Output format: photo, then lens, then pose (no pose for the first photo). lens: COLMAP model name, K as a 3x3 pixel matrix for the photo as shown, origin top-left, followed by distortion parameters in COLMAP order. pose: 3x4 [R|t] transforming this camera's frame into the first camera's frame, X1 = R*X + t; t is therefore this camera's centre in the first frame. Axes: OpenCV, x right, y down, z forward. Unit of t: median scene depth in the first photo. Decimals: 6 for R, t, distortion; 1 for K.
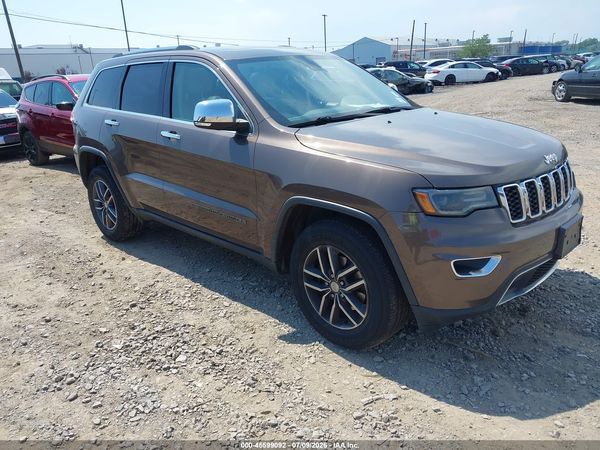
lens RADIAL K [[491.8, 0, 302.6], [0, 491.8, 224.3], [0, 0, 1]] dist [0.024416, -0.007139]
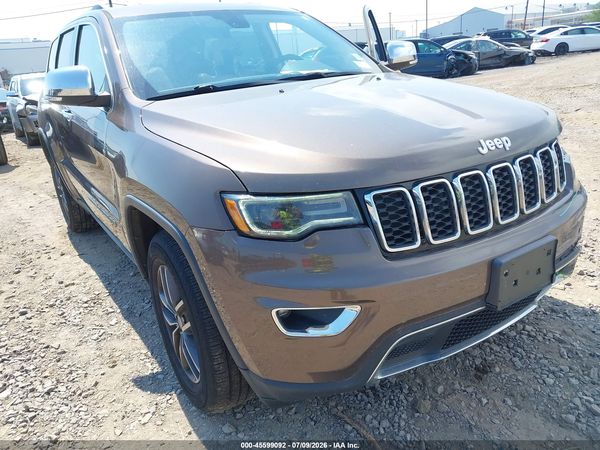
lens RADIAL K [[491.8, 0, 296.1], [0, 491.8, 225.8], [0, 0, 1]] dist [0.024416, -0.007139]
pose [[0.975557, 0.037676, -0.216492, 0.350441], [-0.029220, 0.998685, 0.042128, -0.045223], [0.217794, -0.034772, 0.975375, 0.305296]]
